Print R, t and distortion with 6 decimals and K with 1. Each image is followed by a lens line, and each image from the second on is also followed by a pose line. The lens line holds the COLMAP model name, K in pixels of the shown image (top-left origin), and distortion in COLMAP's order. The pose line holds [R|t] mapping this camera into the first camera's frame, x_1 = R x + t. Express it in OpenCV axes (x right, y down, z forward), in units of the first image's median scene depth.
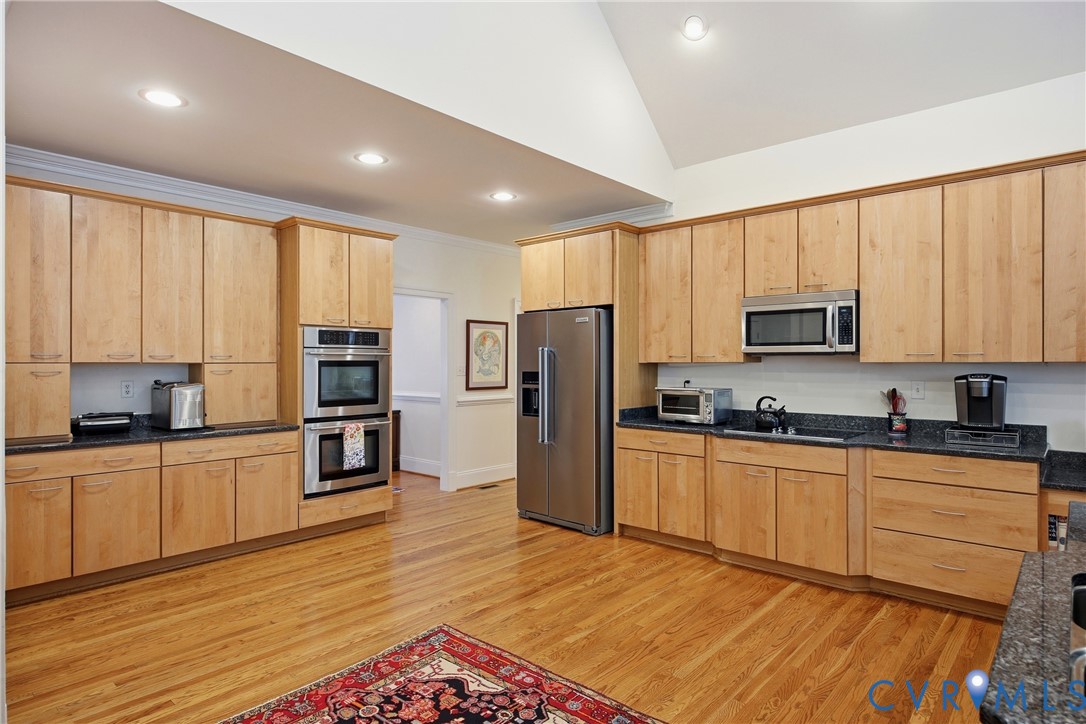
lens RADIAL K [[605.1, 0, 542.4], [0, 605.1, 360.1], [0, 0, 1]] dist [0.000880, -0.001128]
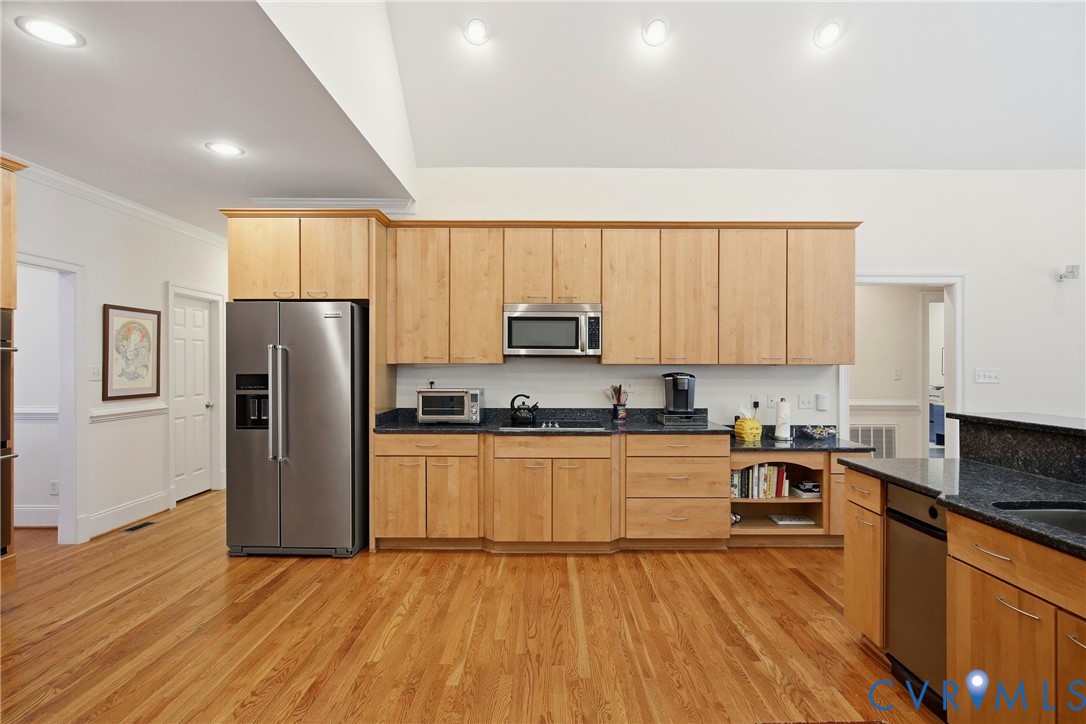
lens RADIAL K [[553.7, 0, 544.7], [0, 553.7, 365.8], [0, 0, 1]] dist [0.002180, -0.000846]
pose [[0.743919, -0.000320, 0.668269, -0.275794], [-0.005673, 0.999961, 0.006794, 0.000491], [-0.668245, -0.008845, 0.743889, 0.228899]]
